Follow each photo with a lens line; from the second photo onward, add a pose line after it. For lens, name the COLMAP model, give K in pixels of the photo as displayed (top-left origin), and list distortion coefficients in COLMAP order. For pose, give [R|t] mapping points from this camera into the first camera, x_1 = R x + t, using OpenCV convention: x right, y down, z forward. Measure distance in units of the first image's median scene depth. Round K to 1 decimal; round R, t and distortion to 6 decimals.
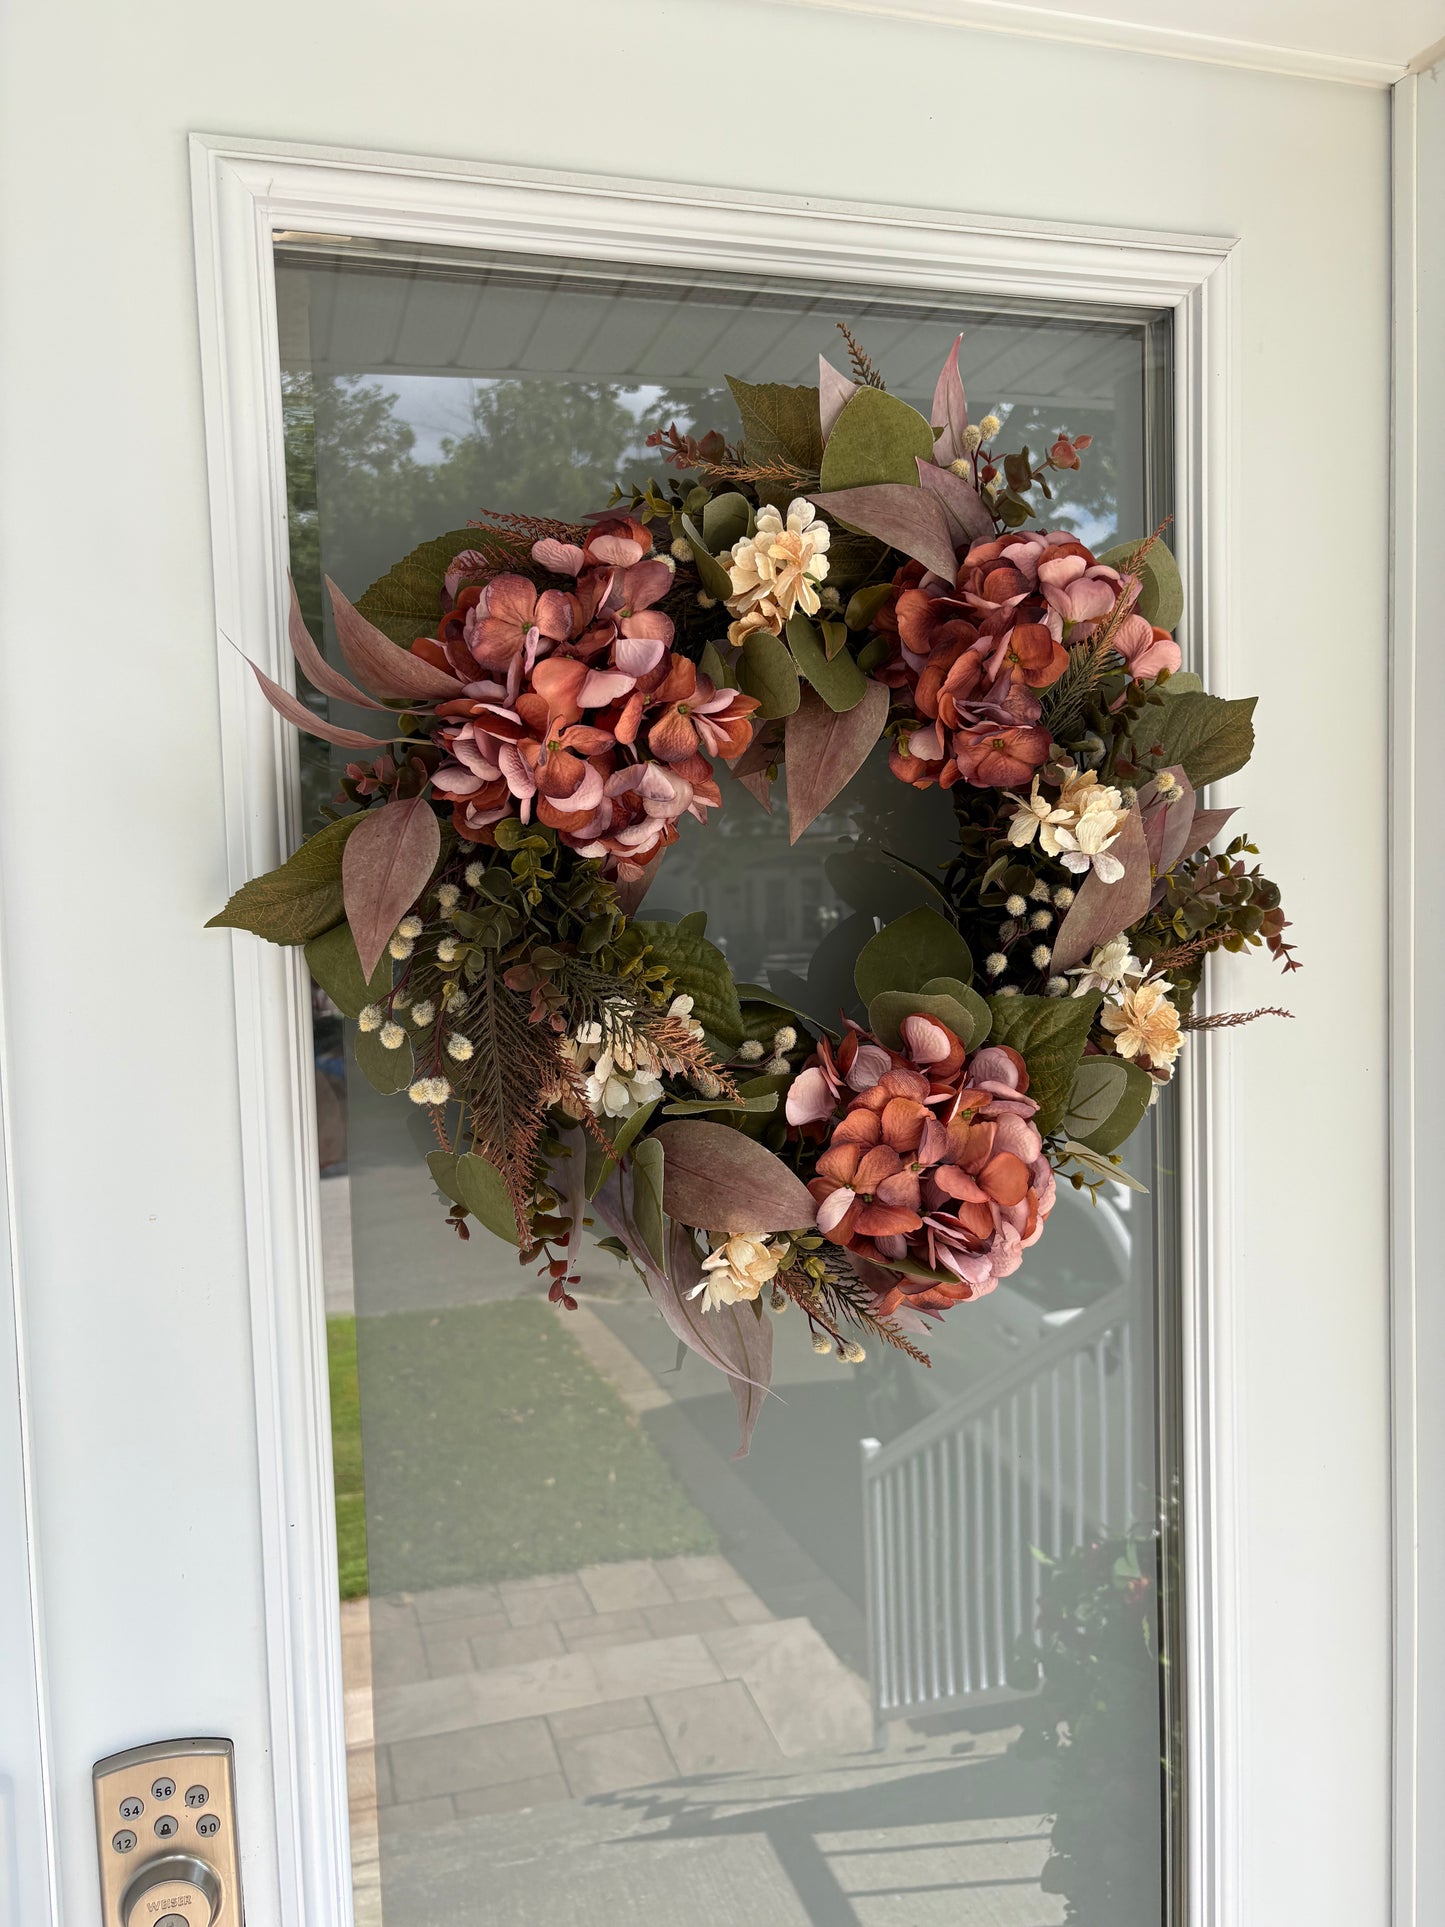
lens RADIAL K [[1472.0, 0, 721.7], [0, 1472.0, 982.1], [0, 0, 1]] dist [0.013640, -0.044006]
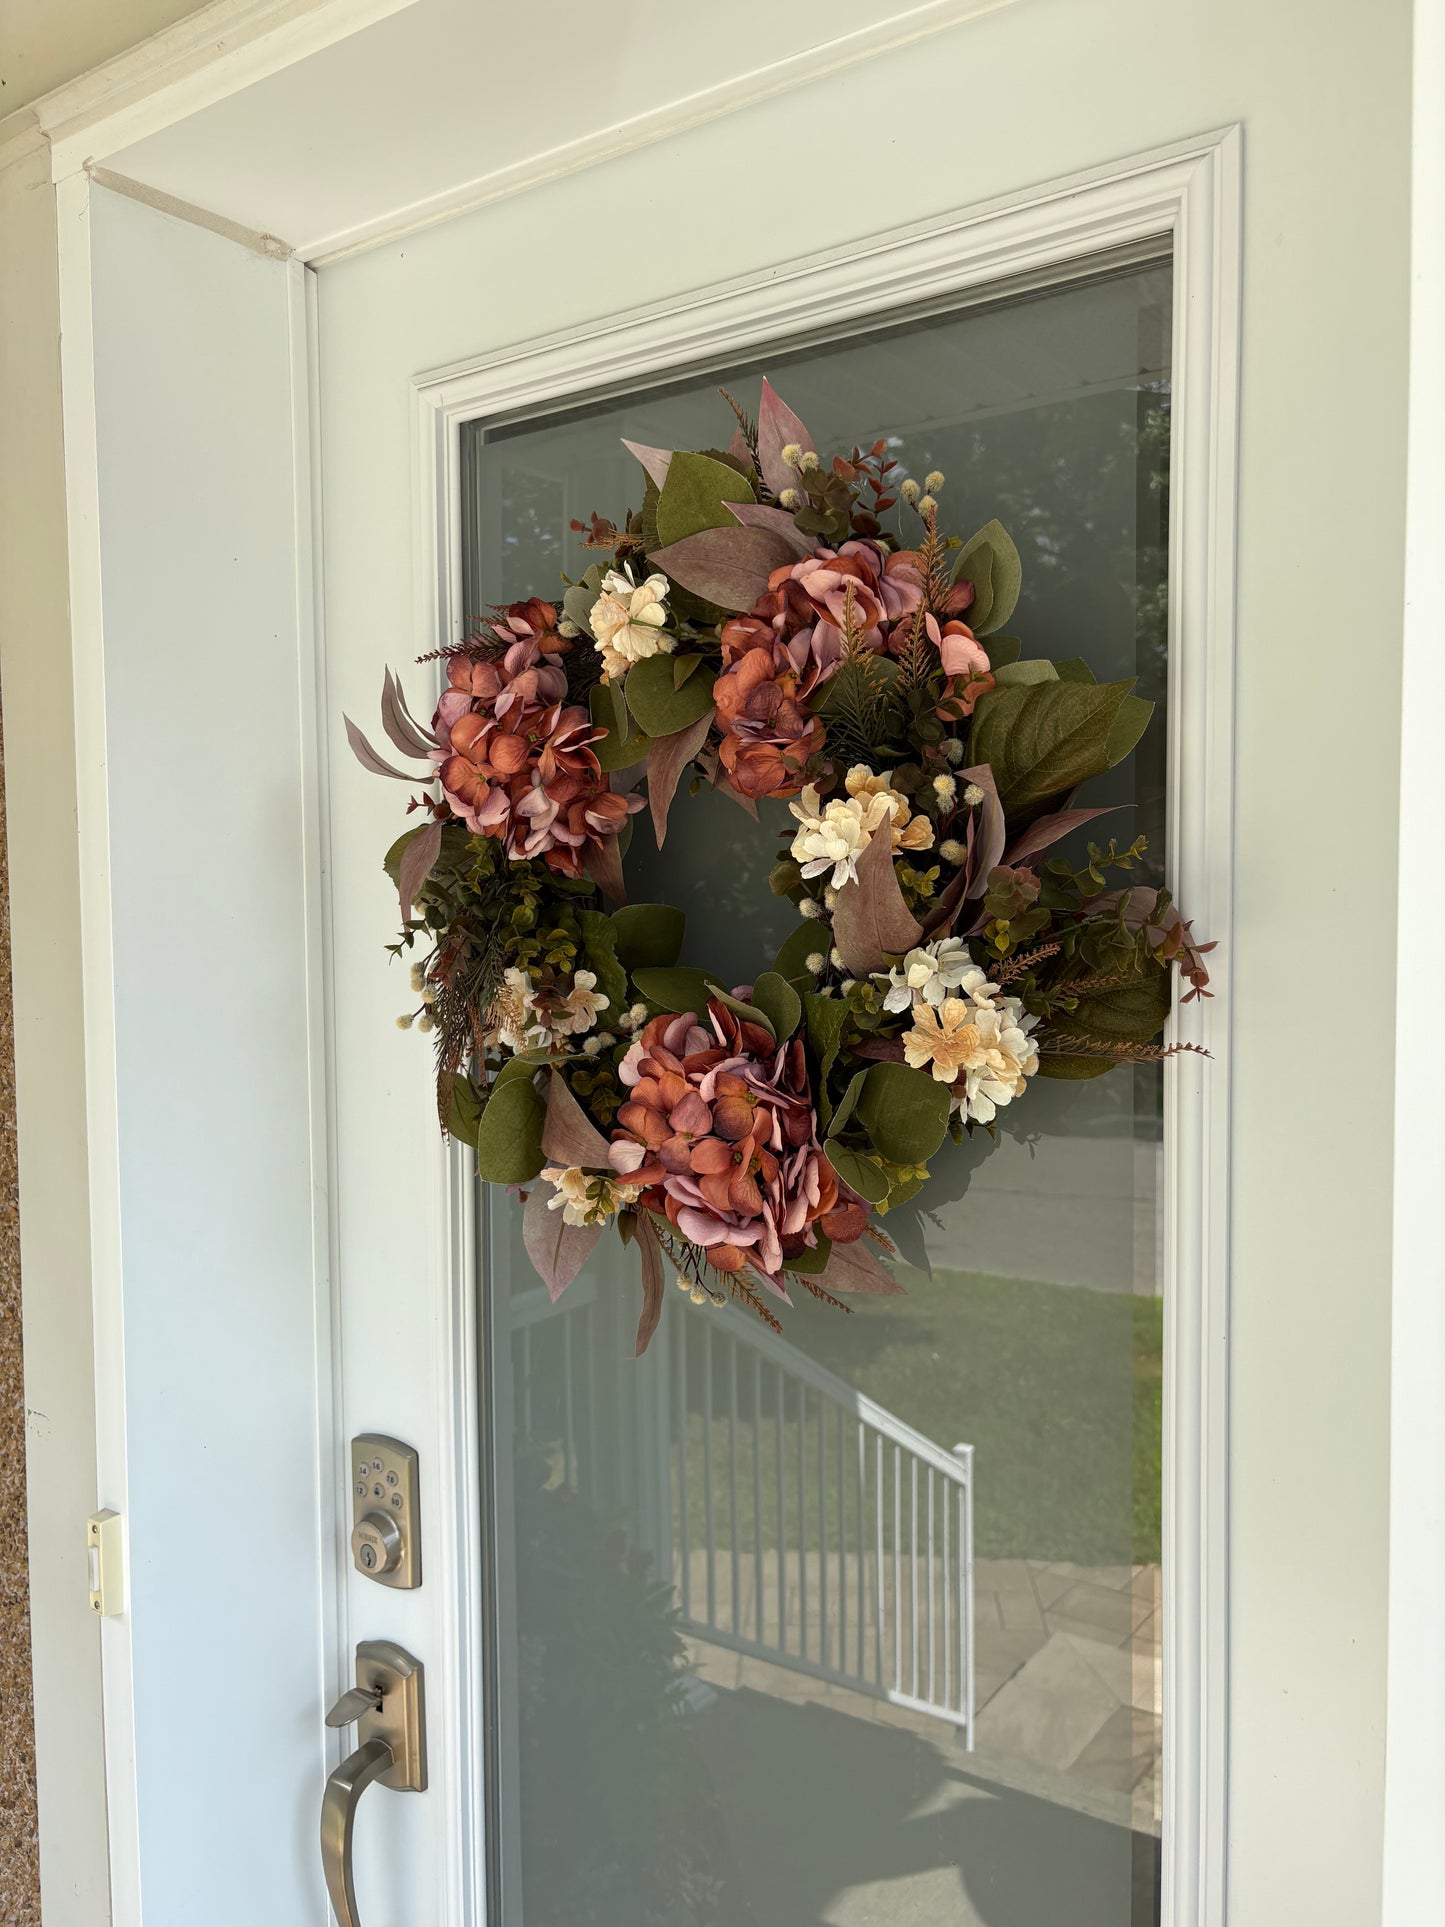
lens RADIAL K [[1472.0, 0, 720.8], [0, 1472.0, 952.8], [0, 0, 1]] dist [0.013640, -0.044006]
pose [[0.623019, 0.059536, -0.779937, 1.020811], [-0.057262, 0.997895, 0.030432, -0.050099], [0.780108, 0.025701, 0.625117, 0.310701]]
